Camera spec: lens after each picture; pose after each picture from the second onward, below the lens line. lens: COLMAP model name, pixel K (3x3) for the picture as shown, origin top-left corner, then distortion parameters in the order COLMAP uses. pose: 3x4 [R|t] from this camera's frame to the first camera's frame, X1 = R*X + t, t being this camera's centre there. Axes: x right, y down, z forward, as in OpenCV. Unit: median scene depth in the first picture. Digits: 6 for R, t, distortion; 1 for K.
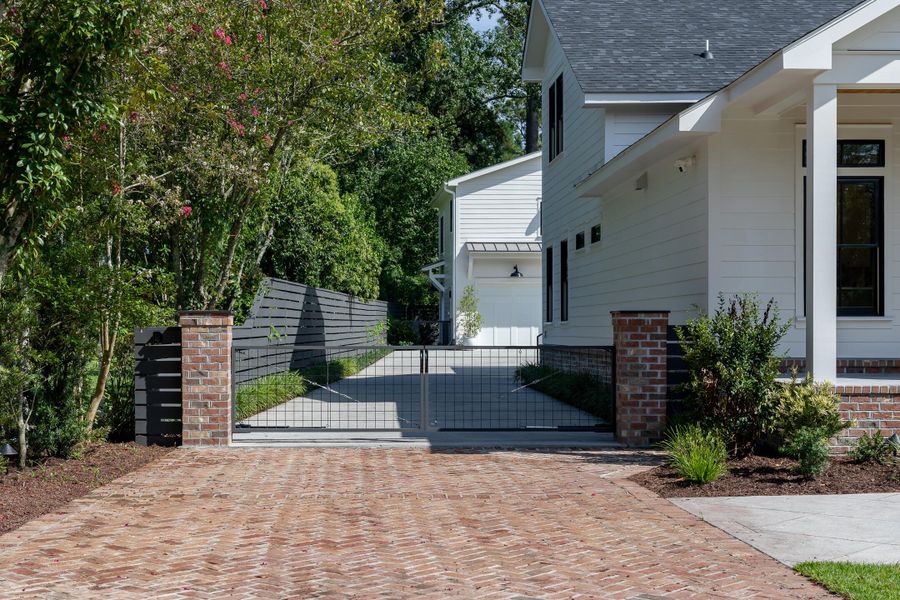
lens RADIAL K [[1201.5, 0, 451.7], [0, 1201.5, 327.0], [0, 0, 1]] dist [0.012112, 0.000874]
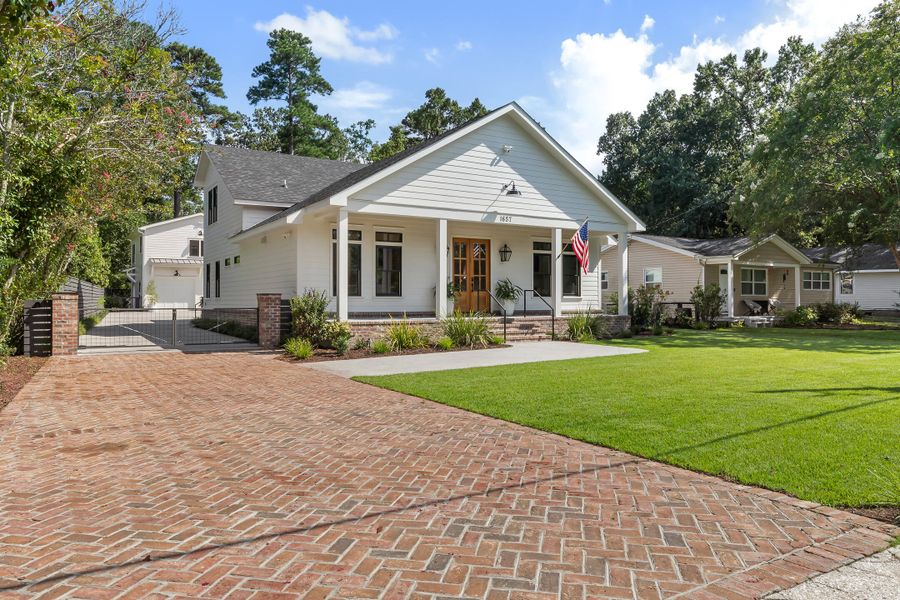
lens RADIAL K [[568.4, 0, 419.9], [0, 568.4, 301.4], [0, 0, 1]] dist [0.002445, 0.000724]
pose [[0.883774, 0.000734, 0.467914, -0.119034], [-0.001226, 0.999999, 0.000746, 0.001166], [-0.467913, -0.001233, 0.883774, -0.182211]]
